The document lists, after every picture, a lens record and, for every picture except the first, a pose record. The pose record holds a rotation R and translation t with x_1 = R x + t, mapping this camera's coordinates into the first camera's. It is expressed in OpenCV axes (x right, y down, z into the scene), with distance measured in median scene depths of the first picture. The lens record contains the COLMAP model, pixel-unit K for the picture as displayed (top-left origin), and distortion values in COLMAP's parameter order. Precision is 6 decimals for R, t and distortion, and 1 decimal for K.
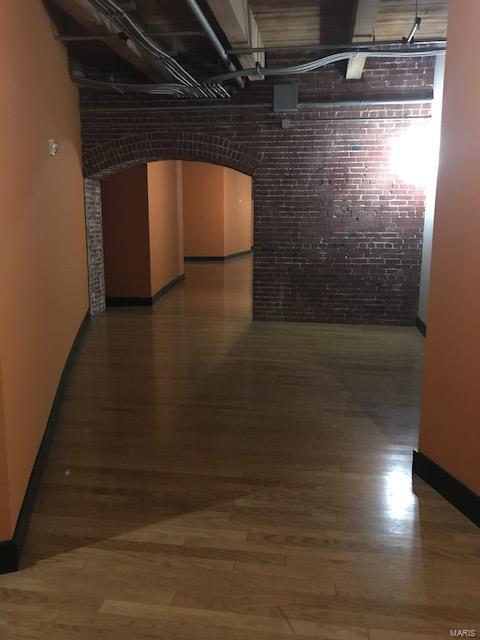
lens RADIAL K [[526.0, 0, 239.8], [0, 526.0, 316.7], [0, 0, 1]] dist [0.014495, -0.038221]
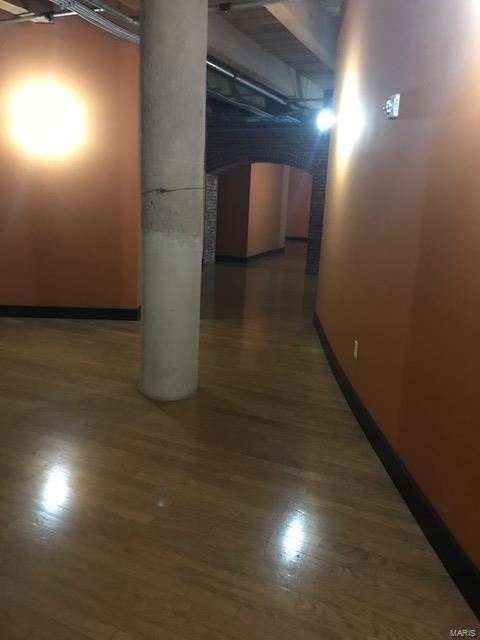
lens RADIAL K [[526.0, 0, 240.7], [0, 526.0, 321.6], [0, 0, 1]] dist [0.014495, -0.038221]
pose [[0.959137, 0.100969, -0.264312, 0.235204], [-0.095295, 0.994860, 0.034235, 0.099051], [0.266410, -0.007648, 0.963829, -0.433499]]
